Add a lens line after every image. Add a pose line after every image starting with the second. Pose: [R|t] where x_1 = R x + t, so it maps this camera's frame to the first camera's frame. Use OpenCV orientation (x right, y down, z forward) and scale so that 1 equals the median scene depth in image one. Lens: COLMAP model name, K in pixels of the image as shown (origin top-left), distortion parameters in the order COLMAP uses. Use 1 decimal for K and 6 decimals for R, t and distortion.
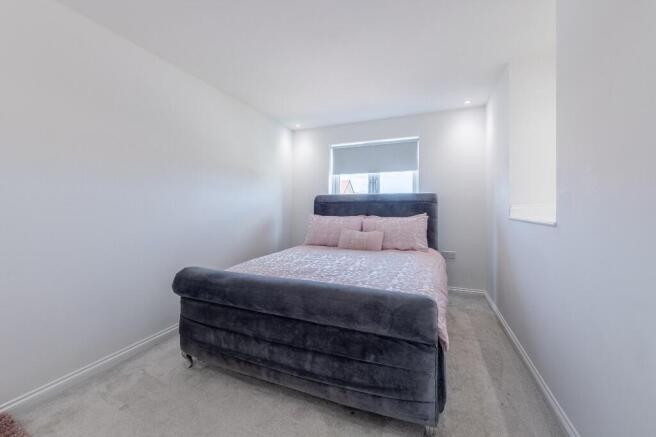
lens RADIAL K [[264.6, 0, 315.4], [0, 264.6, 206.5], [0, 0, 1]] dist [0.001397, -0.001220]
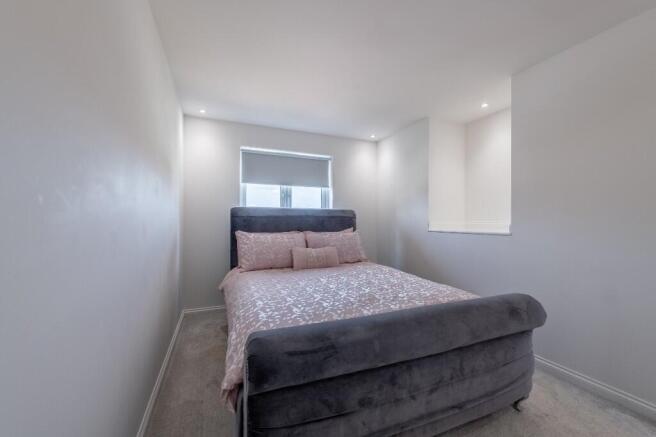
lens RADIAL K [[264.6, 0, 321.7], [0, 264.6, 221.0], [0, 0, 1]] dist [0.001397, -0.001220]
pose [[0.695111, 0.004001, 0.718891, -0.453148], [-0.005473, 0.999985, -0.000273, -0.002226], [-0.718882, -0.003745, 0.695123, 0.310295]]
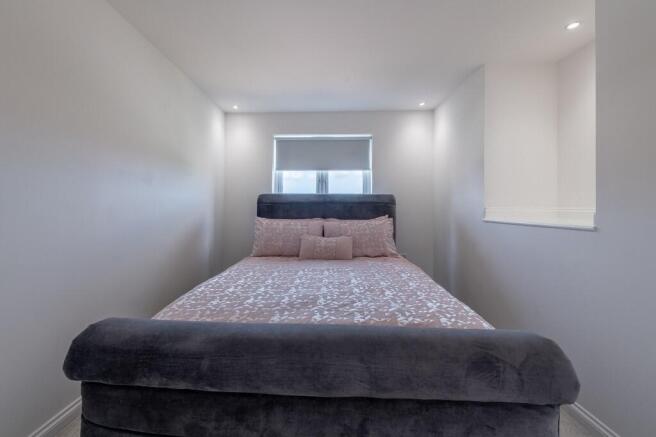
lens RADIAL K [[264.6, 0, 311.7], [0, 264.6, 203.8], [0, 0, 1]] dist [0.001397, -0.001220]
pose [[0.936674, 0.010765, 0.350037, -0.157956], [-0.006068, 0.999876, -0.014512, -0.000300], [-0.350150, 0.011469, 0.936623, 0.206955]]
